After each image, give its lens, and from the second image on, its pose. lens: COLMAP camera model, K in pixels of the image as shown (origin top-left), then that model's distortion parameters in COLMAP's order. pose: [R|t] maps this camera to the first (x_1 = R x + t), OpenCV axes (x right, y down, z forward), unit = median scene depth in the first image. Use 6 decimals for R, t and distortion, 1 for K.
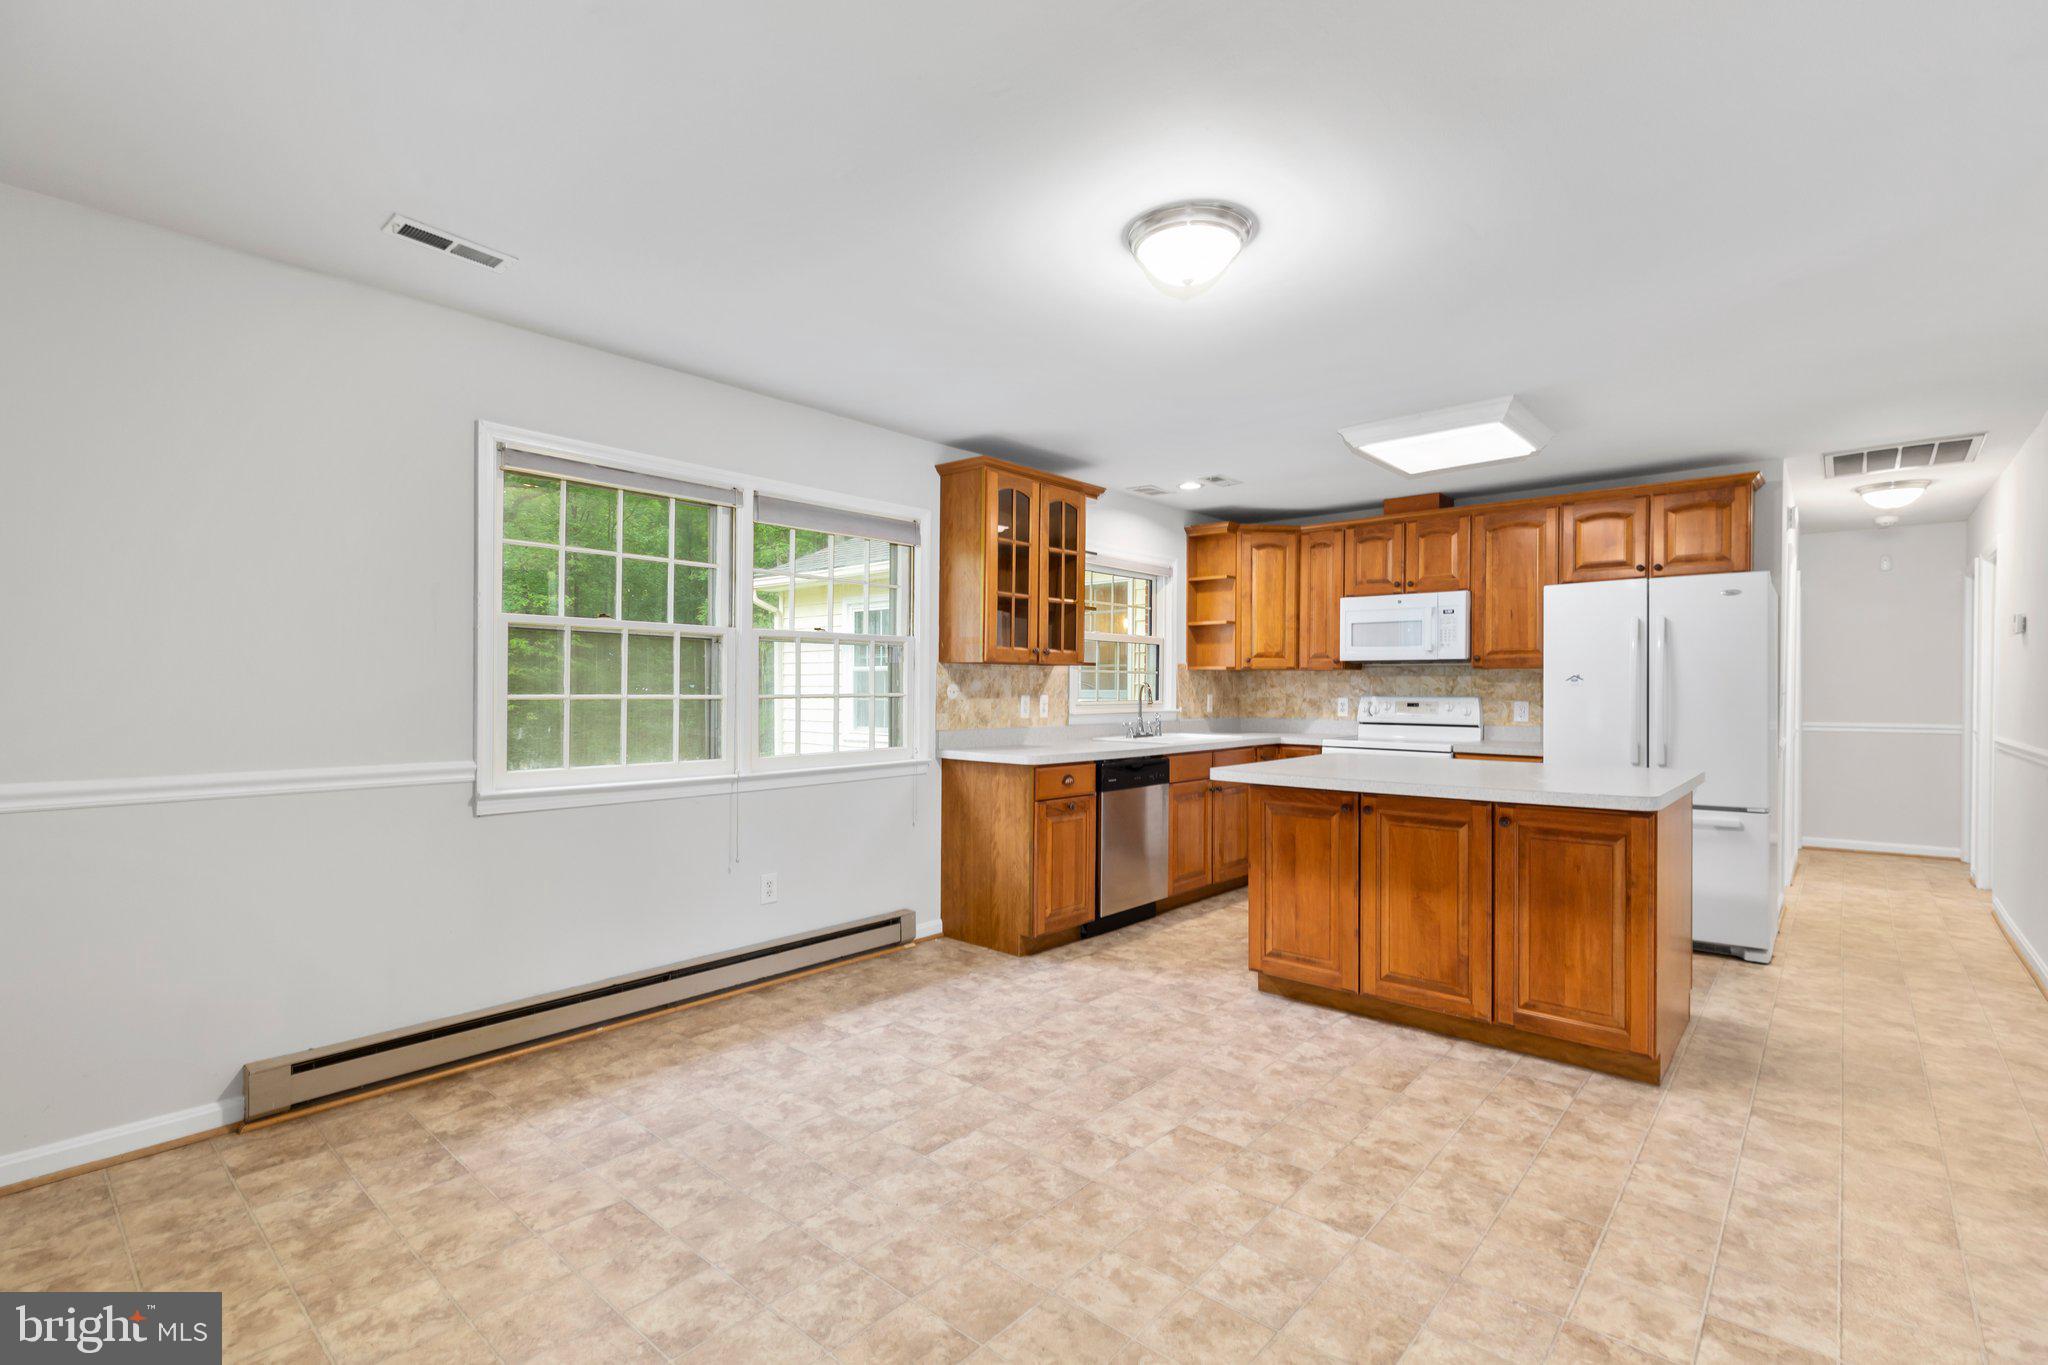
lens RADIAL K [[925.1, 0, 1020.3], [0, 925.1, 695.2], [0, 0, 1]] dist [-0.000765, 0.002570]
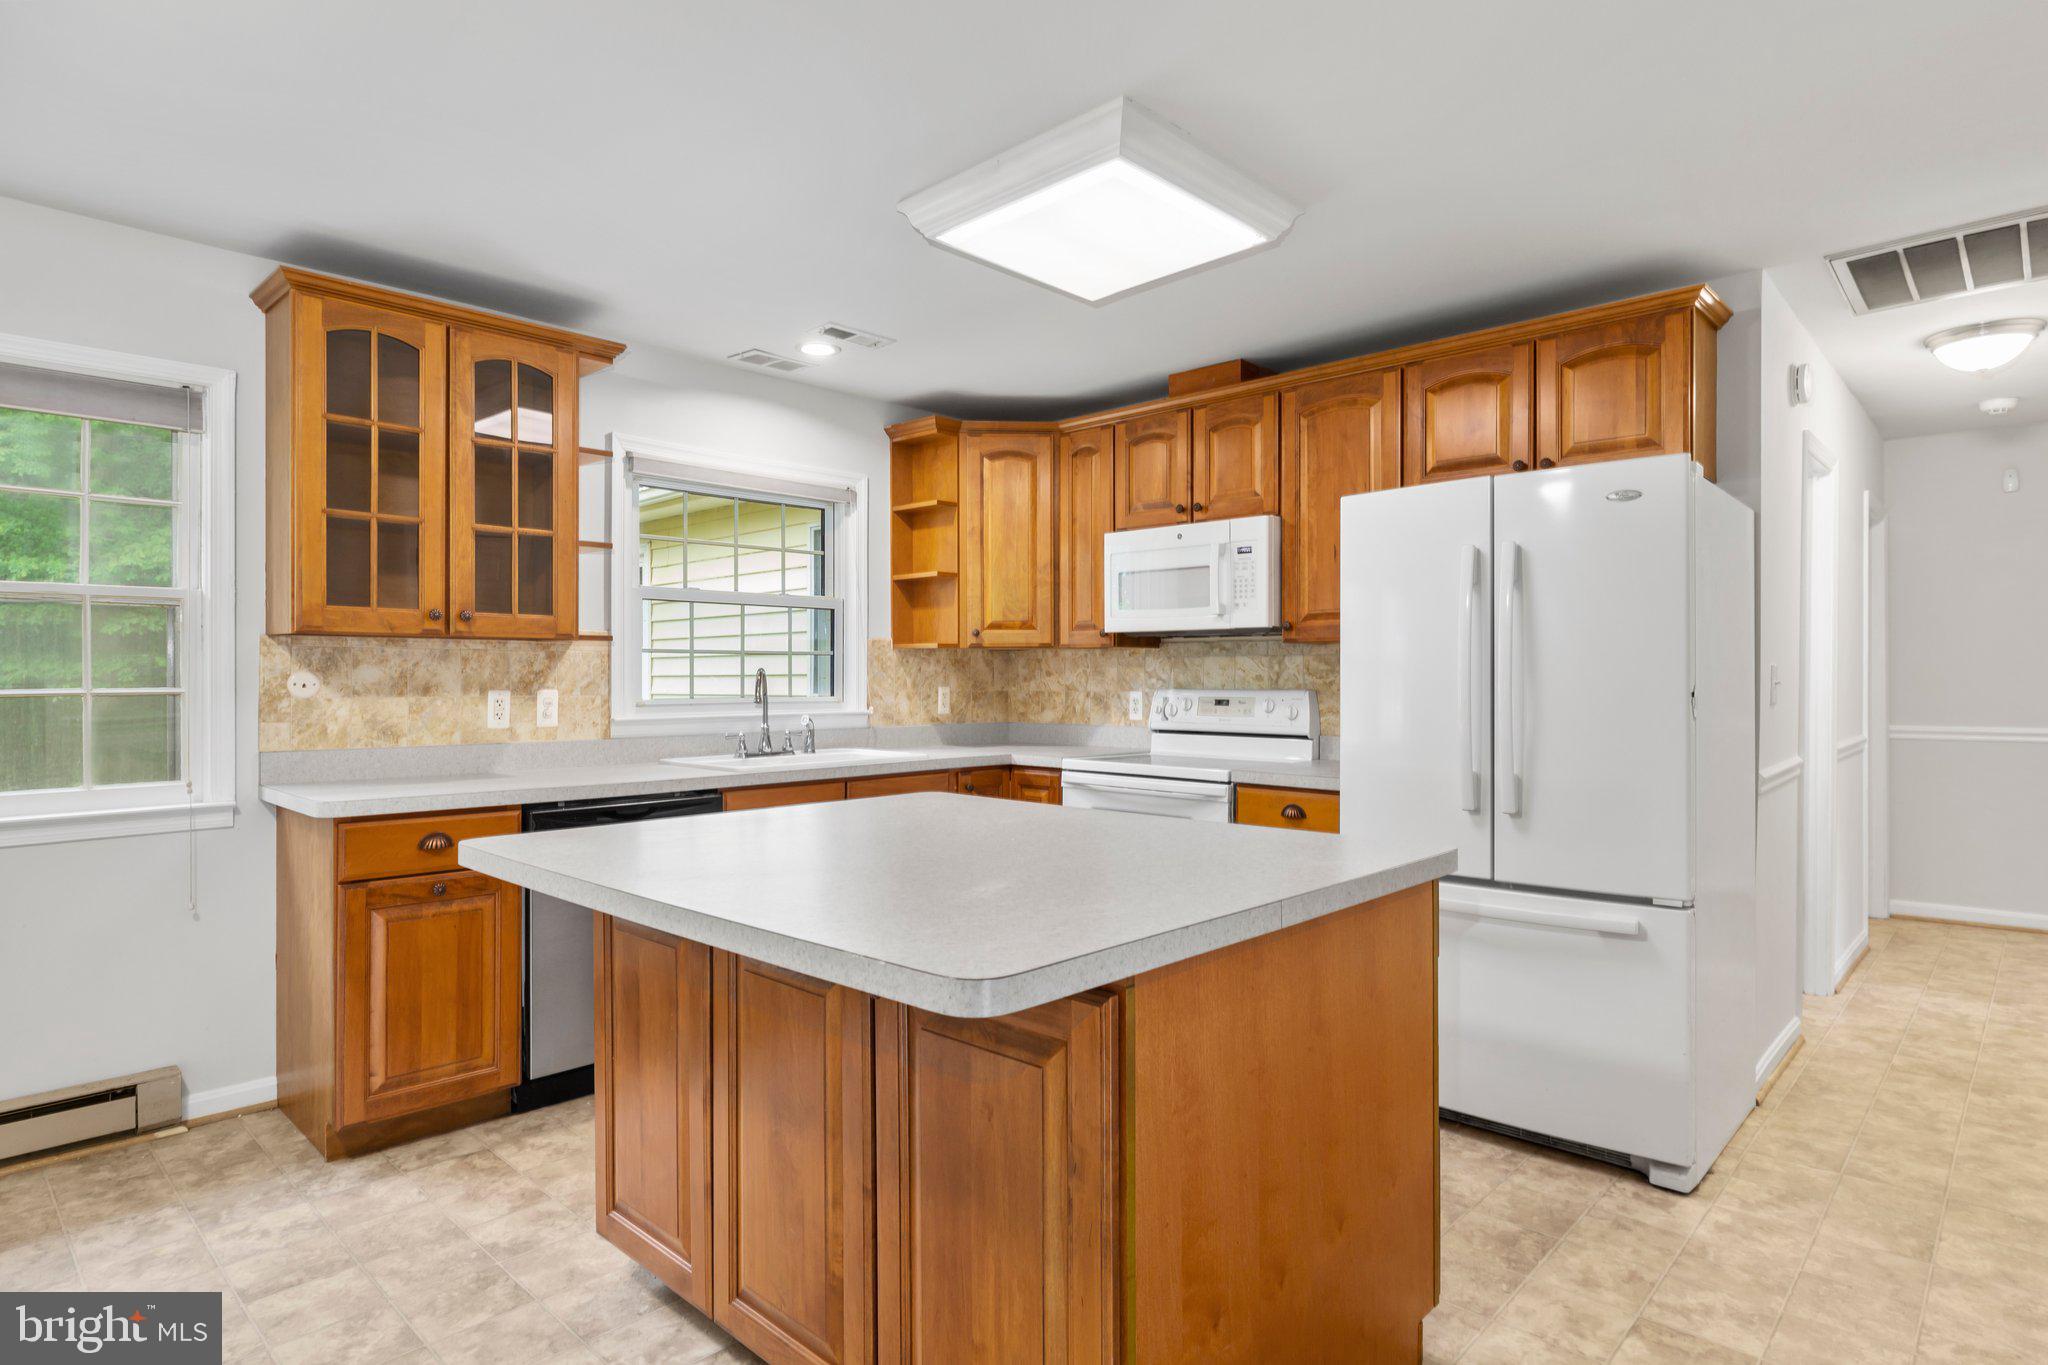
lens RADIAL K [[1082.6, 0, 1035.4], [0, 1082.6, 681.0], [0, 0, 1]] dist [-0.002056, 0.001700]
pose [[0.999547, -0.003725, -0.029879, 0.404882], [0.003566, 0.999979, -0.005368, -0.000635], [0.029899, 0.005259, 0.999539, 0.329738]]
